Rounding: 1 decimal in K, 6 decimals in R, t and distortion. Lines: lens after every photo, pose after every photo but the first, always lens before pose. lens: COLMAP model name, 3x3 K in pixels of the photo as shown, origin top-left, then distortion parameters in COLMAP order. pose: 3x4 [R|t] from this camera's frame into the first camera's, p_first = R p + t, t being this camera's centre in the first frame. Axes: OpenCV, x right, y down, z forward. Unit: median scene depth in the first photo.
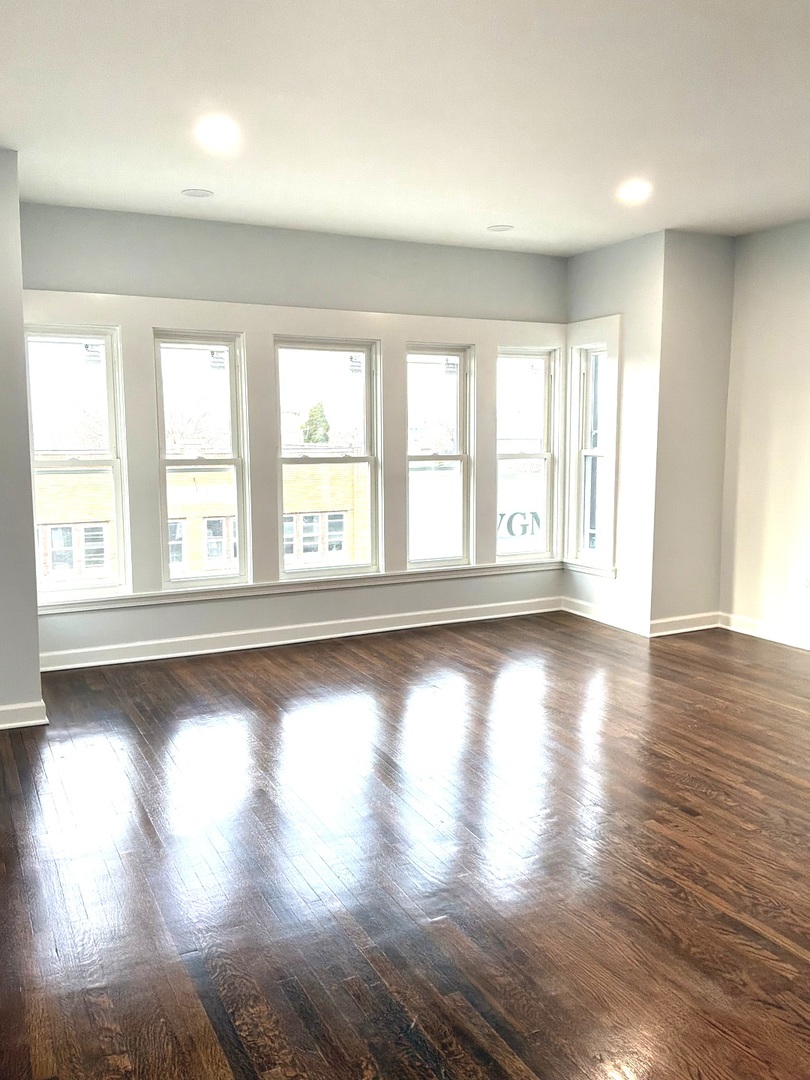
lens RADIAL K [[902.6, 0, 410.3], [0, 902.6, 545.5], [0, 0, 1]] dist [0.104574, -0.185937]
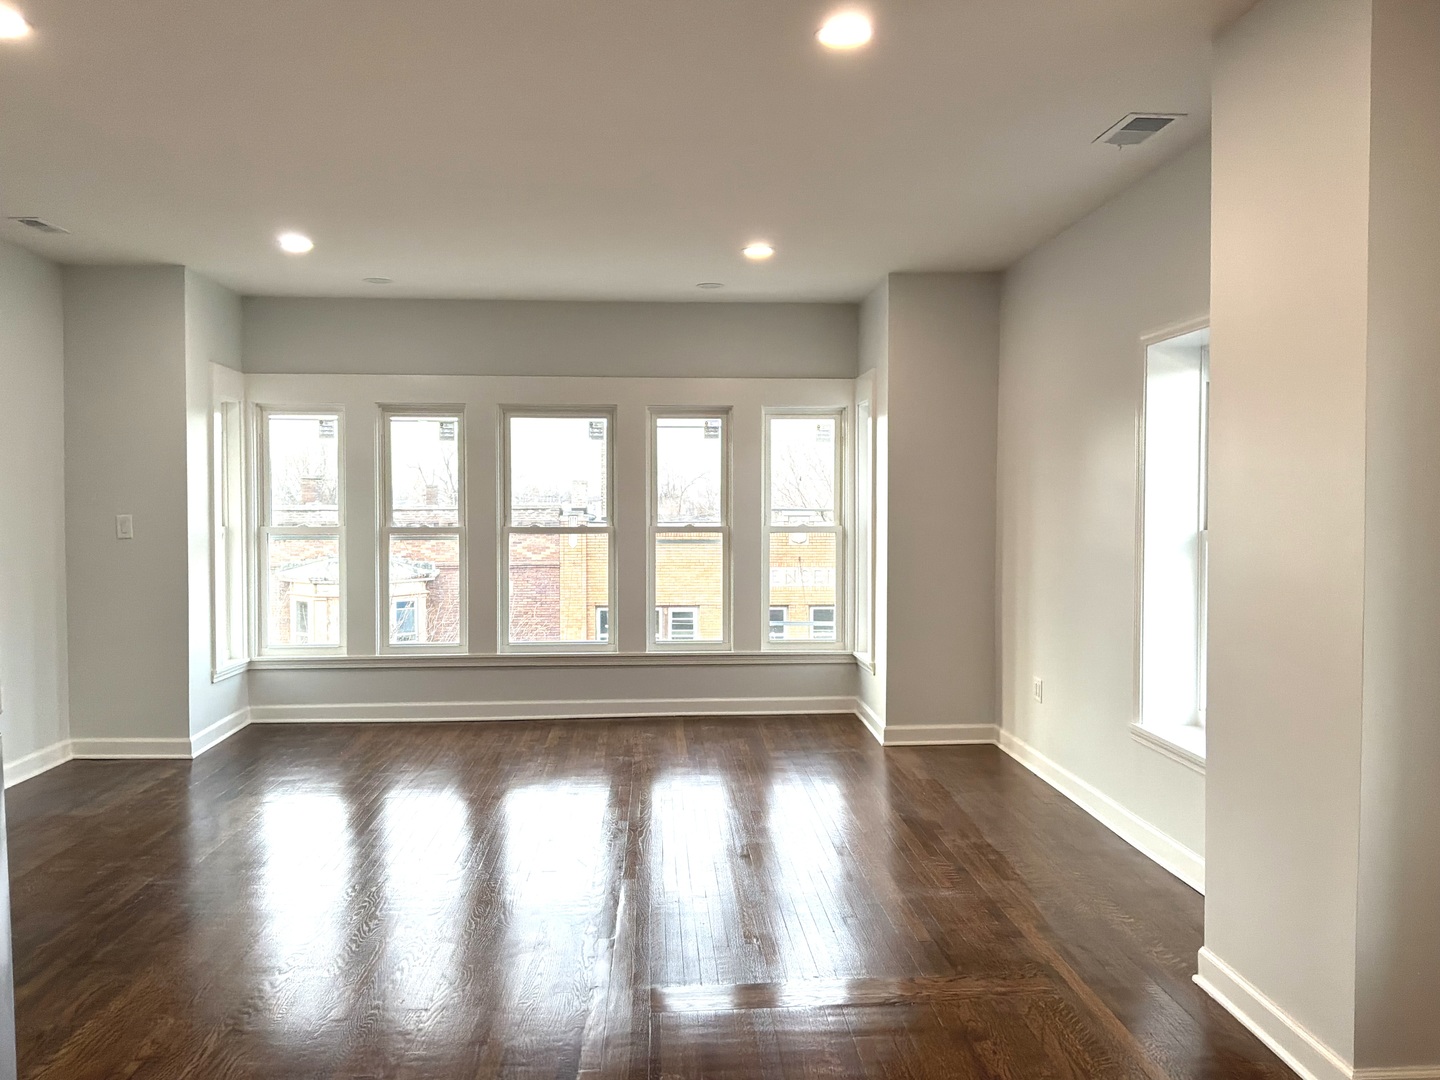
lens RADIAL K [[1203.5, 0, 724.9], [0, 1203.5, 531.9], [0, 0, 1]] dist [0.104574, -0.185937]
pose [[0.915302, 0.021146, -0.402212, 0.560220], [-0.054021, 0.996043, -0.070569, -0.011675], [0.399128, 0.086320, 0.912823, -0.090598]]
